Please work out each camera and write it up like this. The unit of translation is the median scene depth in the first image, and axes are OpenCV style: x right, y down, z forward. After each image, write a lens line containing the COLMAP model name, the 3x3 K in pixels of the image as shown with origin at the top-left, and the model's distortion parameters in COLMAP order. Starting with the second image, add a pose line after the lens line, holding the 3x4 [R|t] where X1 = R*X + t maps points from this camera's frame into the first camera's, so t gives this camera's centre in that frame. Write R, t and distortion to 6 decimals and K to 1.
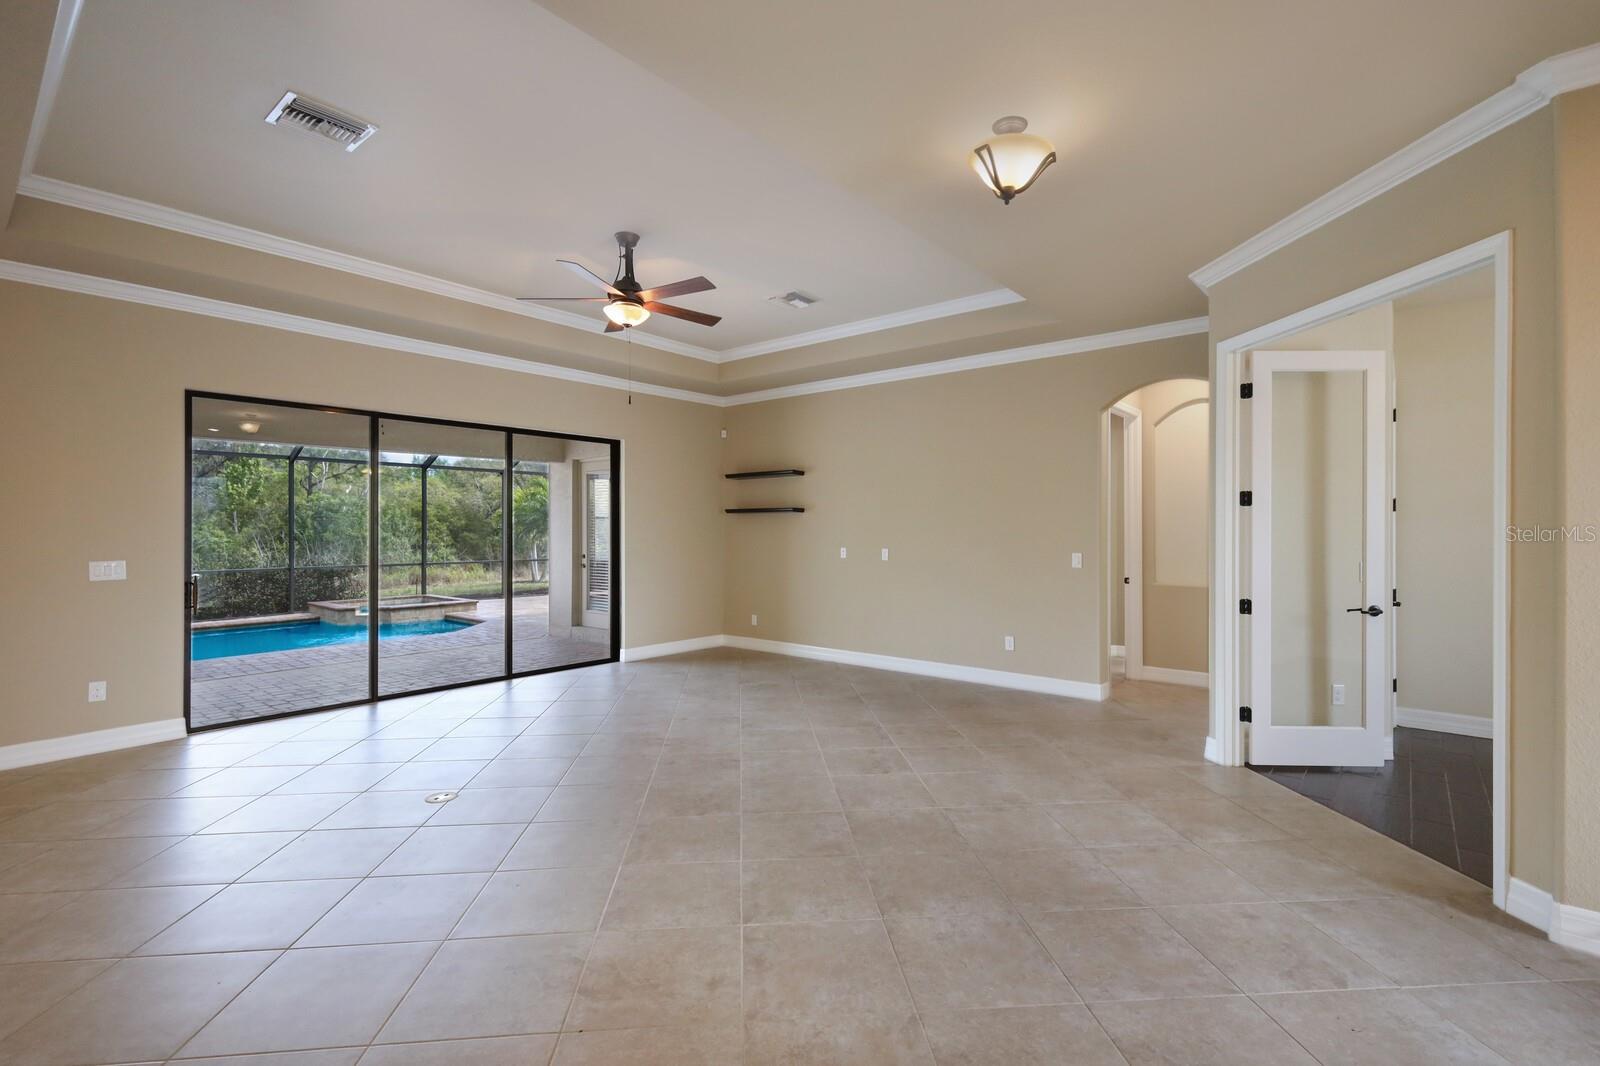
lens RADIAL K [[731.3, 0, 807.6], [0, 731.3, 525.0], [0, 0, 1]] dist [0.014457, -0.000207]
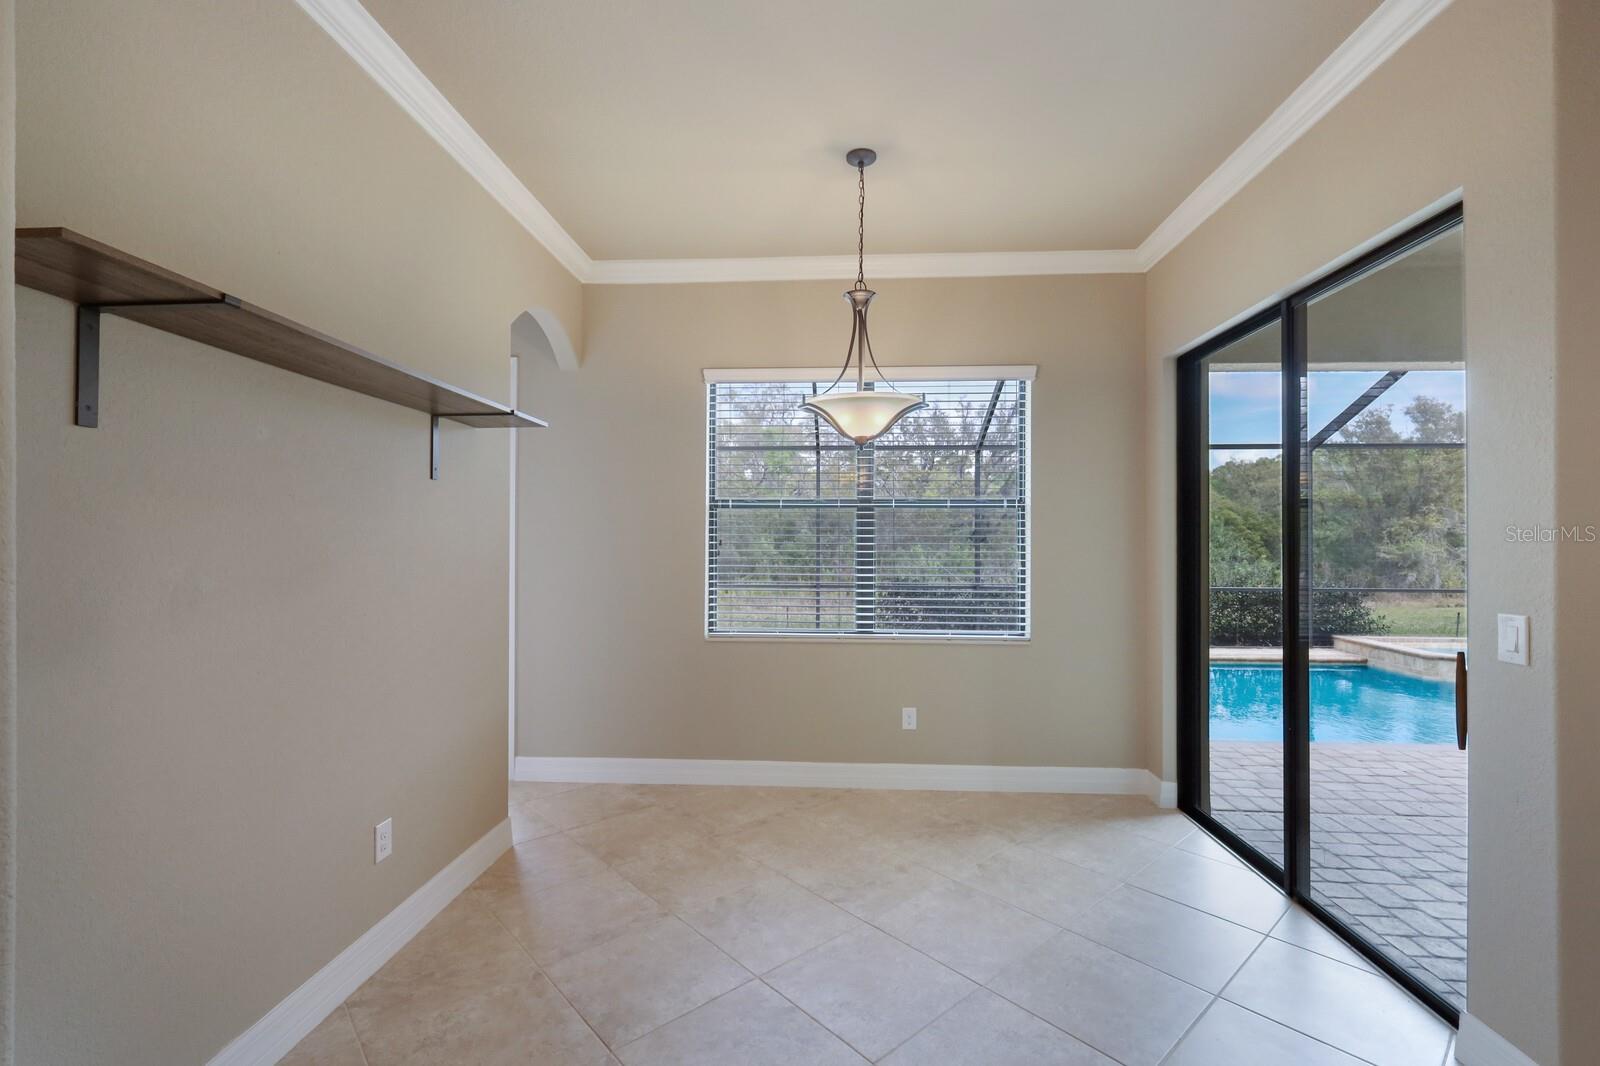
lens RADIAL K [[704.4, 0, 800.0], [0, 704.4, 539.5], [0, 0, 1]] dist [0.004109, -0.000087]
pose [[0.595470, 0.000312, -0.803378, -1.228793], [0.002149, 0.999996, 0.001981, 0.008291], [0.803375, -0.002906, 0.595467, 0.364127]]
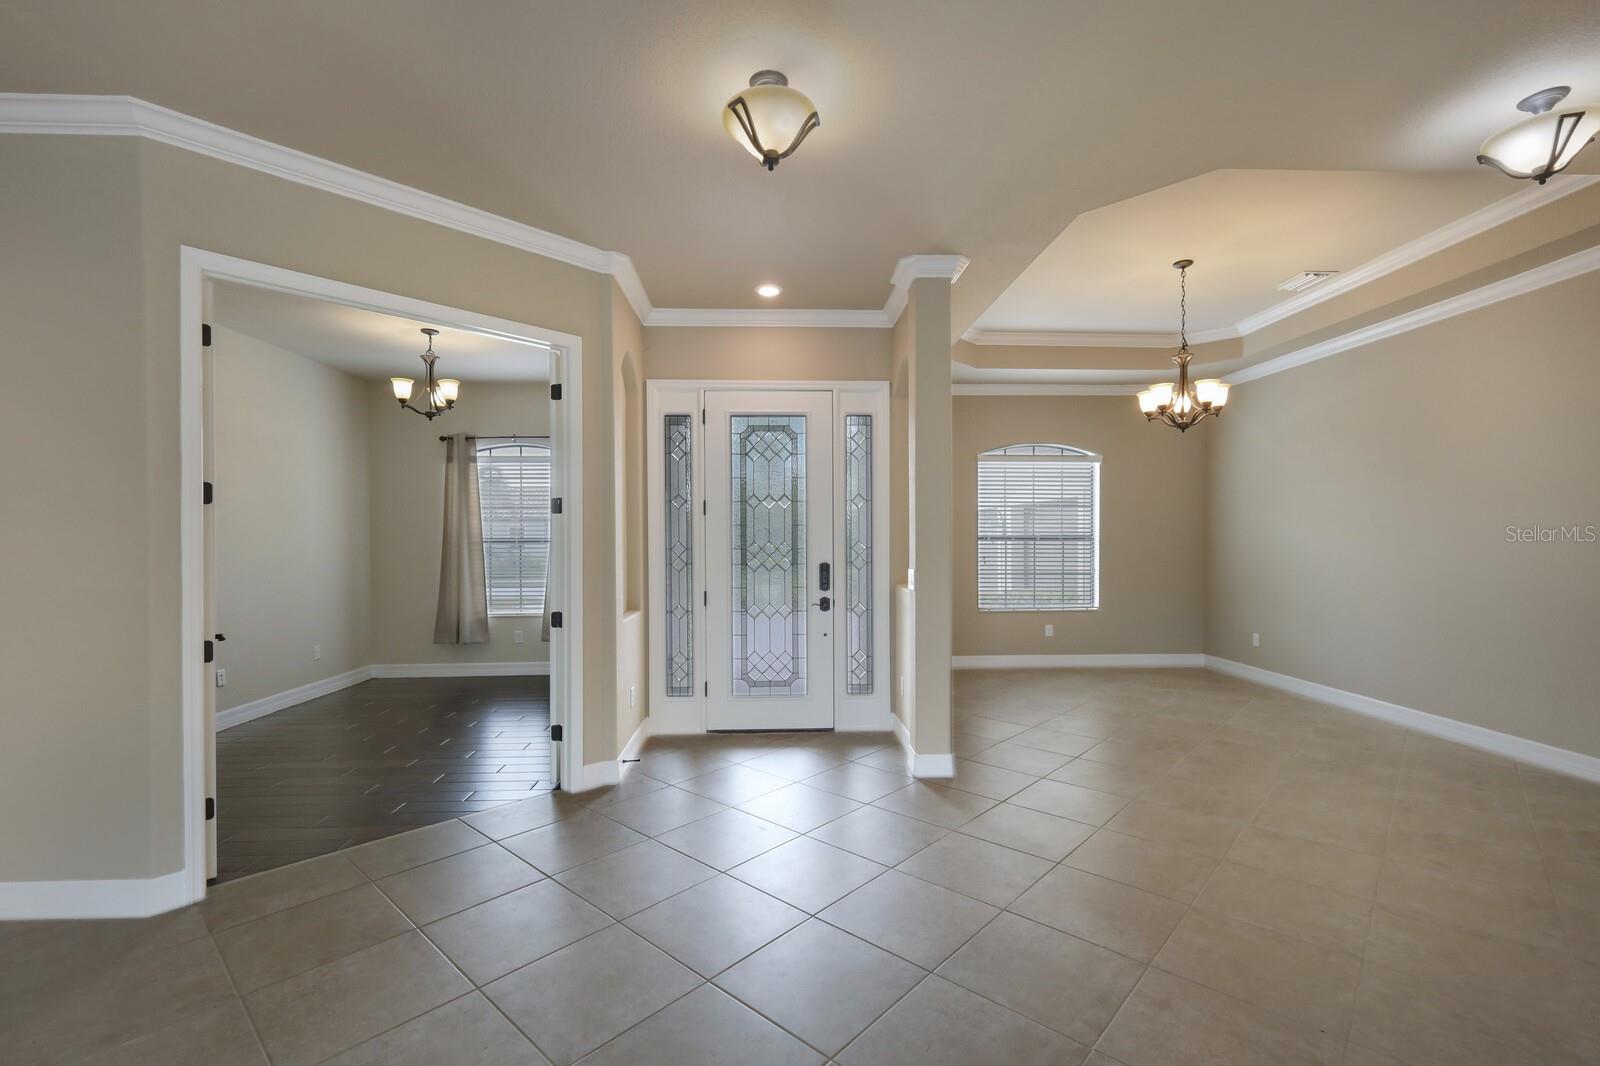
lens RADIAL K [[704.4, 0, 800.0], [0, 704.4, 539.5], [0, 0, 1]] dist [0.004109, -0.000087]
pose [[-0.671691, 0.001707, 0.740829, -0.235980], [0.001864, 0.999998, -0.000615, 0.008606], [-0.740829, 0.000967, -0.671693, 0.942863]]
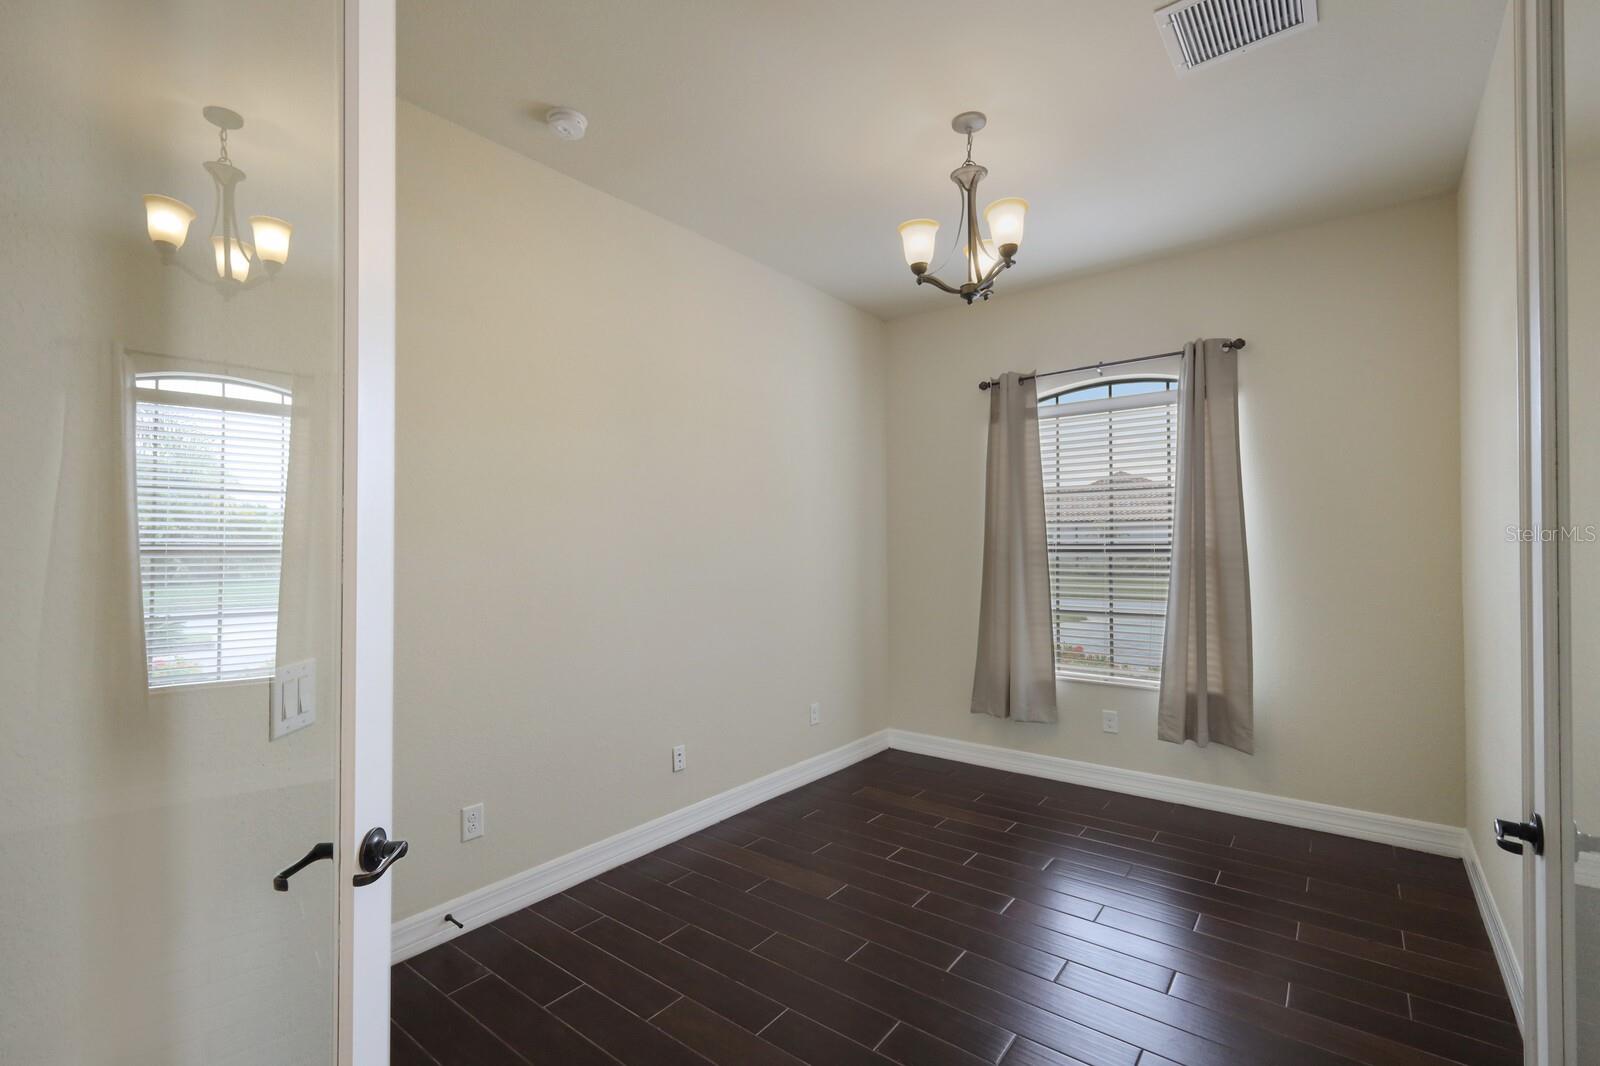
lens RADIAL K [[704.4, 0, 800.0], [0, 704.4, 539.5], [0, 0, 1]] dist [0.004109, -0.000087]
pose [[-0.027615, 0.010551, 0.999563, 0.475357], [0.000242, 0.999944, -0.010548, 0.006551], [-0.999619, -0.000049, -0.027616, 0.764459]]
